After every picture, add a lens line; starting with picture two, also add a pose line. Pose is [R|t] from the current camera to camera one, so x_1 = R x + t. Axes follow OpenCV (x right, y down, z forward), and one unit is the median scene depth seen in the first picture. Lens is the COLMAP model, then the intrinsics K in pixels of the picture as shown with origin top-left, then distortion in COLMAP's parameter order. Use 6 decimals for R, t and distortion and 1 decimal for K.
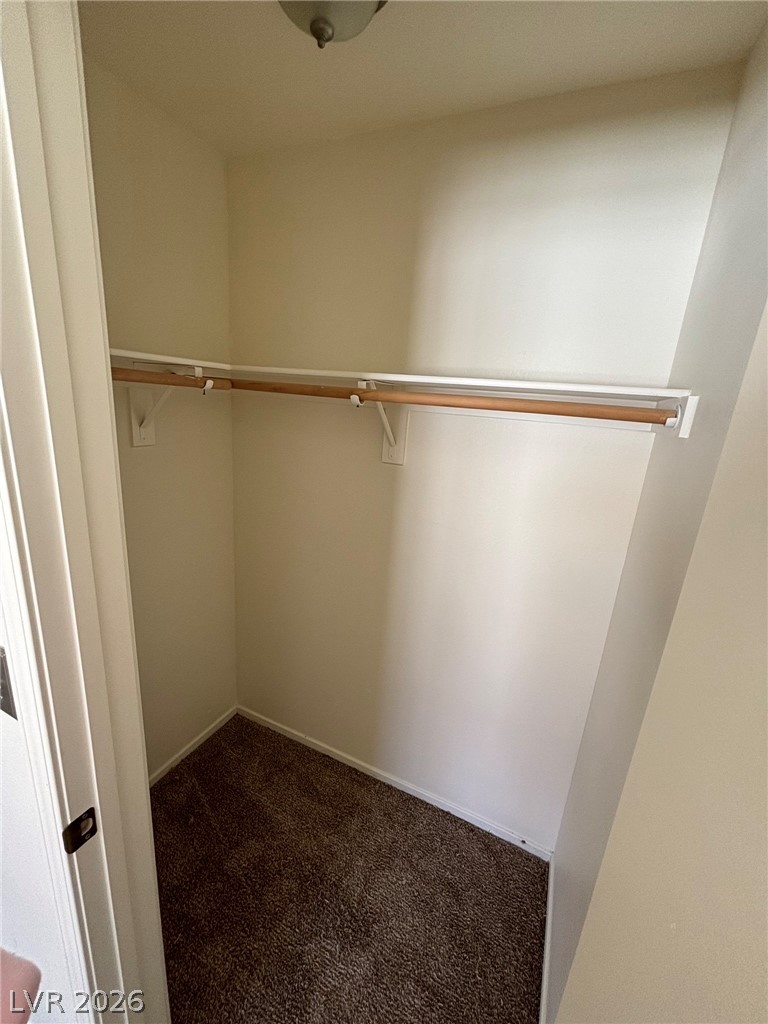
lens RADIAL K [[410.5, 0, 386.3], [0, 410.5, 514.5], [0, 0, 1]] dist [-0.002790, 0.000577]
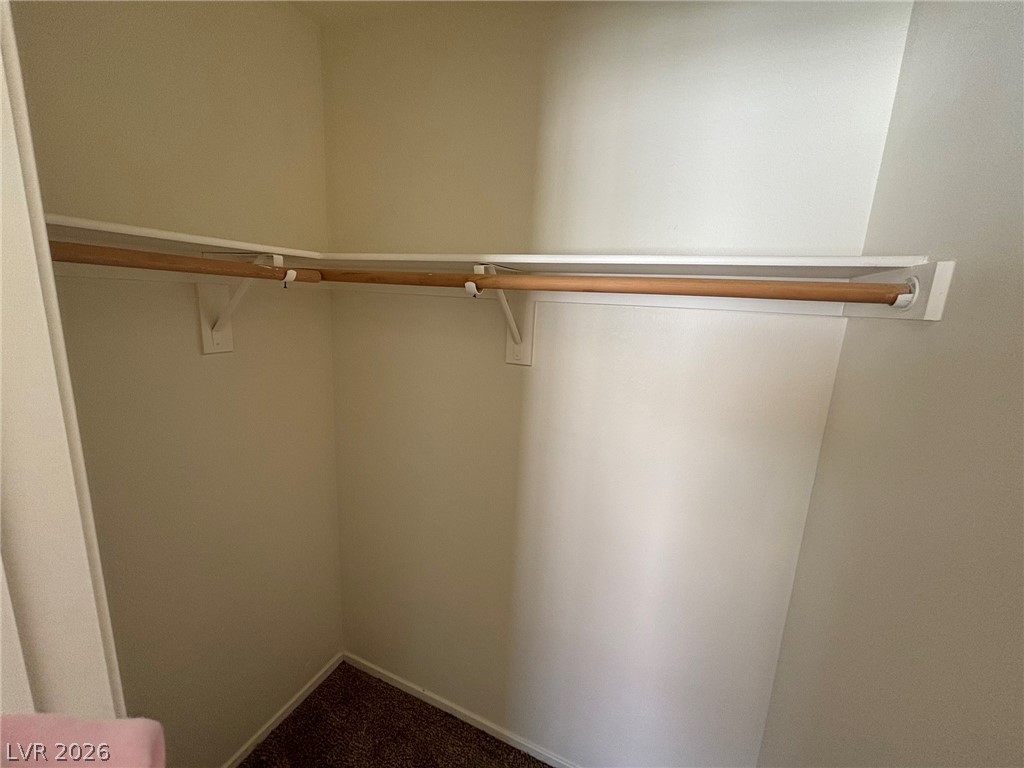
lens RADIAL K [[410.5, 0, 511.9], [0, 410.5, 382.6], [0, 0, 1]] dist [-0.002790, 0.000577]
pose [[0.999519, -0.030156, 0.007220, -0.006754], [0.030600, 0.996912, -0.072316, -0.031821], [-0.005017, 0.072502, 0.997356, 0.192728]]
